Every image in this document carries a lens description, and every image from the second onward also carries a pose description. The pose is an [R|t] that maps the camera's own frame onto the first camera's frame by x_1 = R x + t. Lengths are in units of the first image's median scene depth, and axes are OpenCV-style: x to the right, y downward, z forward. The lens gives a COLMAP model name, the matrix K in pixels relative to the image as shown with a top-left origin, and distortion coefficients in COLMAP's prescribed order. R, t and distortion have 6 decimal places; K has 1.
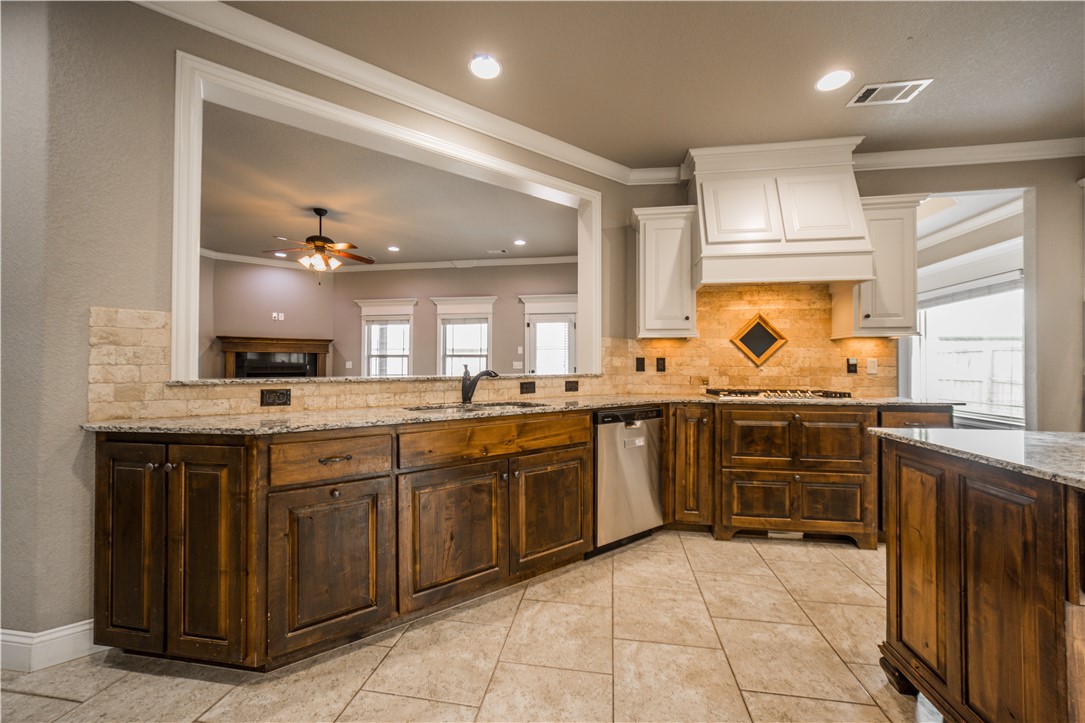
lens RADIAL K [[419.4, 0, 538.7], [0, 419.4, 361.6], [0, 0, 1]] dist [-0.022930, 0.007762]
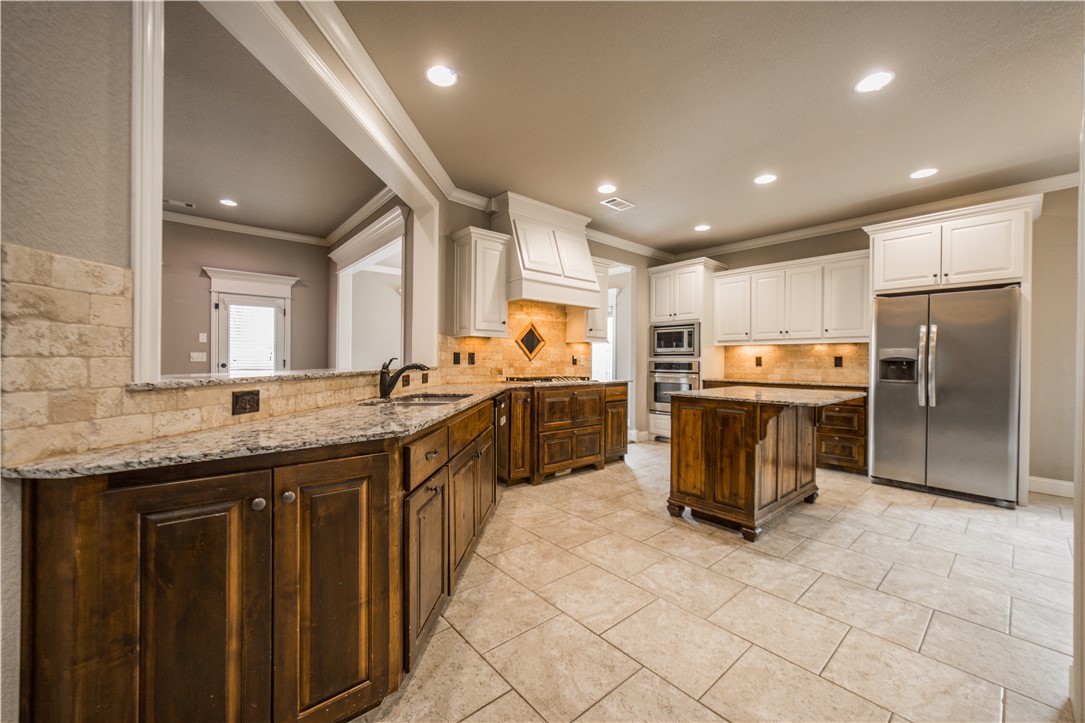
lens RADIAL K [[419.4, 0, 541.2], [0, 419.4, 361.8], [0, 0, 1]] dist [-0.022930, 0.007762]
pose [[0.639595, 0.000090, 0.768712, -0.660751], [-0.013887, 0.999838, 0.011437, -0.000184], [-0.768586, -0.017990, 0.639493, 0.103944]]
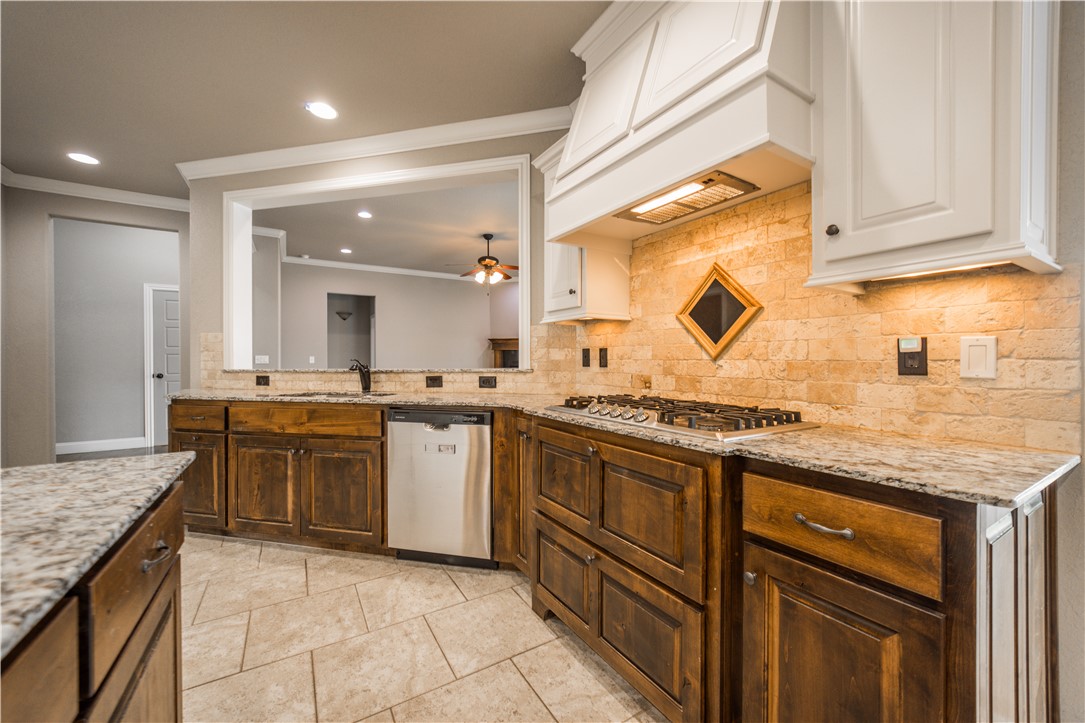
lens RADIAL K [[419.4, 0, 538.0], [0, 419.4, 361.5], [0, 0, 1]] dist [-0.022930, 0.007762]
pose [[0.651321, -0.001487, -0.758801, 1.003861], [0.011467, 0.999903, 0.007883, 0.008964], [0.758716, -0.013835, 0.651275, 0.585244]]
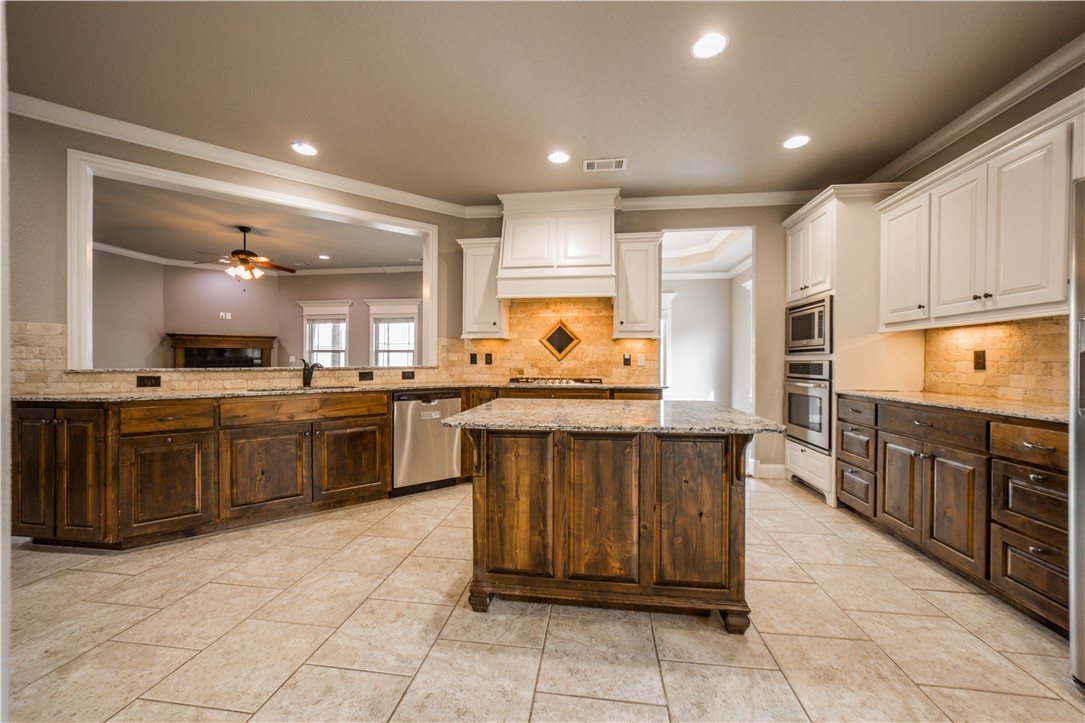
lens RADIAL K [[419.4, 0, 541.1], [0, 419.4, 360.9], [0, 0, 1]] dist [-0.022930, 0.007762]
pose [[0.999554, 0.000244, 0.029858, 0.543560], [-0.000602, 0.999928, 0.011983, -0.002966], [-0.029853, -0.011996, 0.999482, -0.380106]]
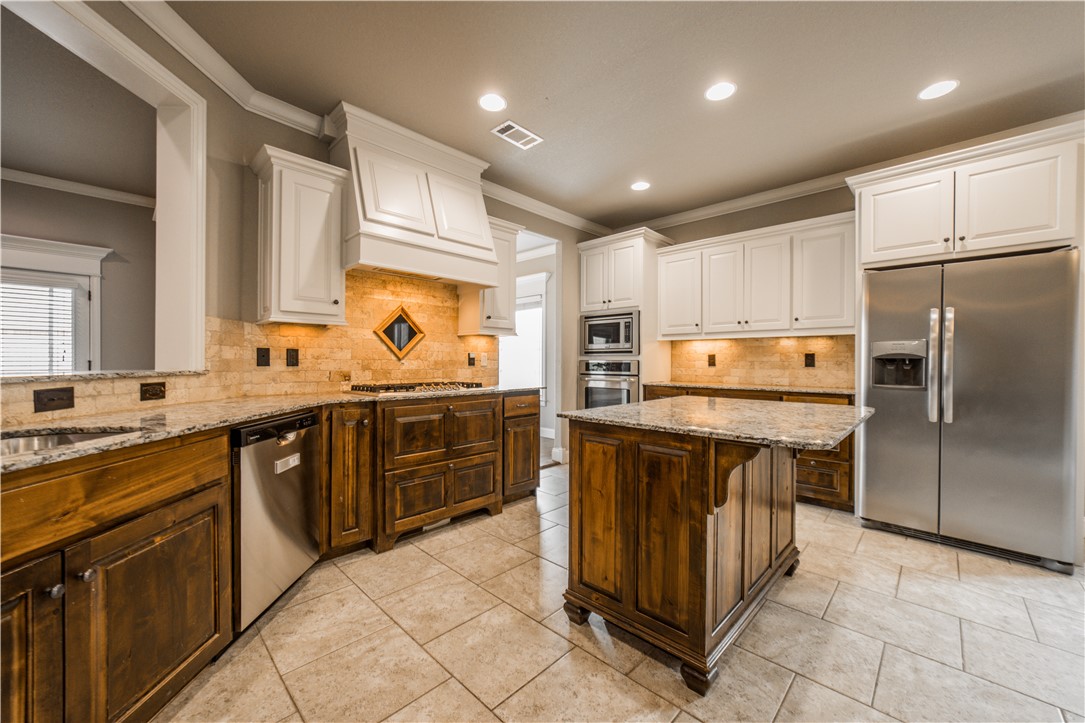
lens RADIAL K [[419.4, 0, 540.5], [0, 419.4, 360.8], [0, 0, 1]] dist [-0.022930, 0.007762]
pose [[0.566459, -0.000627, 0.824090, -0.118984], [-0.011452, 0.999897, 0.008632, 0.002221], [-0.824010, -0.014327, 0.566394, 0.221700]]
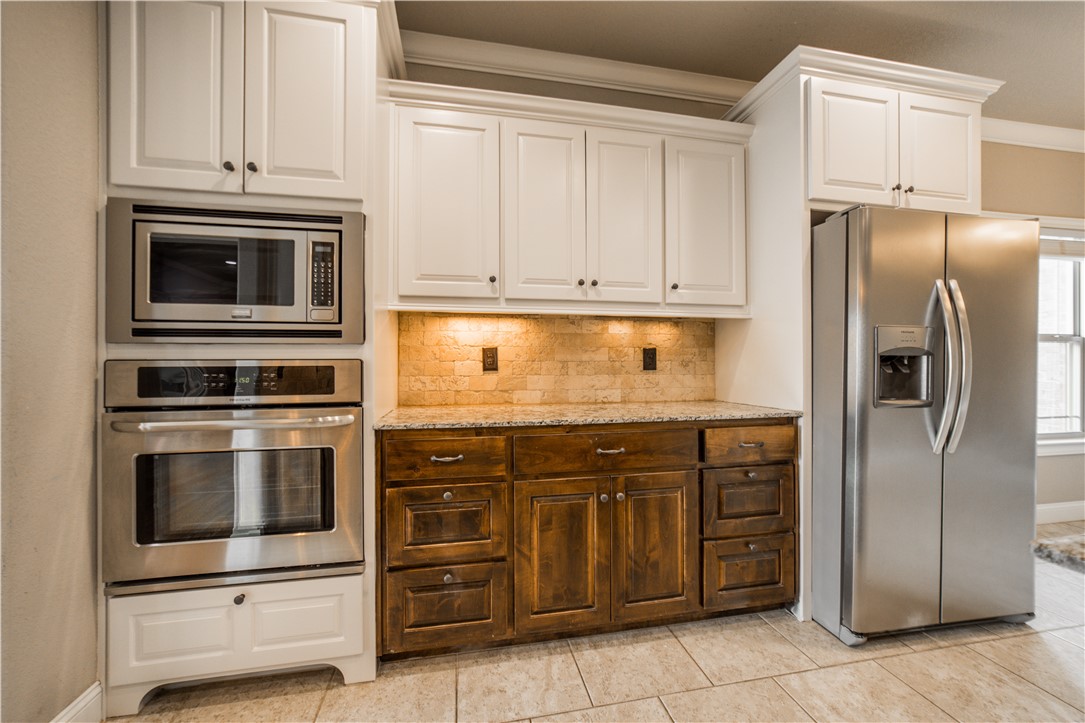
lens RADIAL K [[419.4, 0, 543.8], [0, 419.4, 360.2], [0, 0, 1]] dist [-0.022930, 0.007762]
pose [[-0.351237, -0.001249, 0.936286, 0.837252], [-0.011519, 0.999929, -0.002987, 0.009625], [-0.936216, -0.011834, -0.351226, 0.799406]]
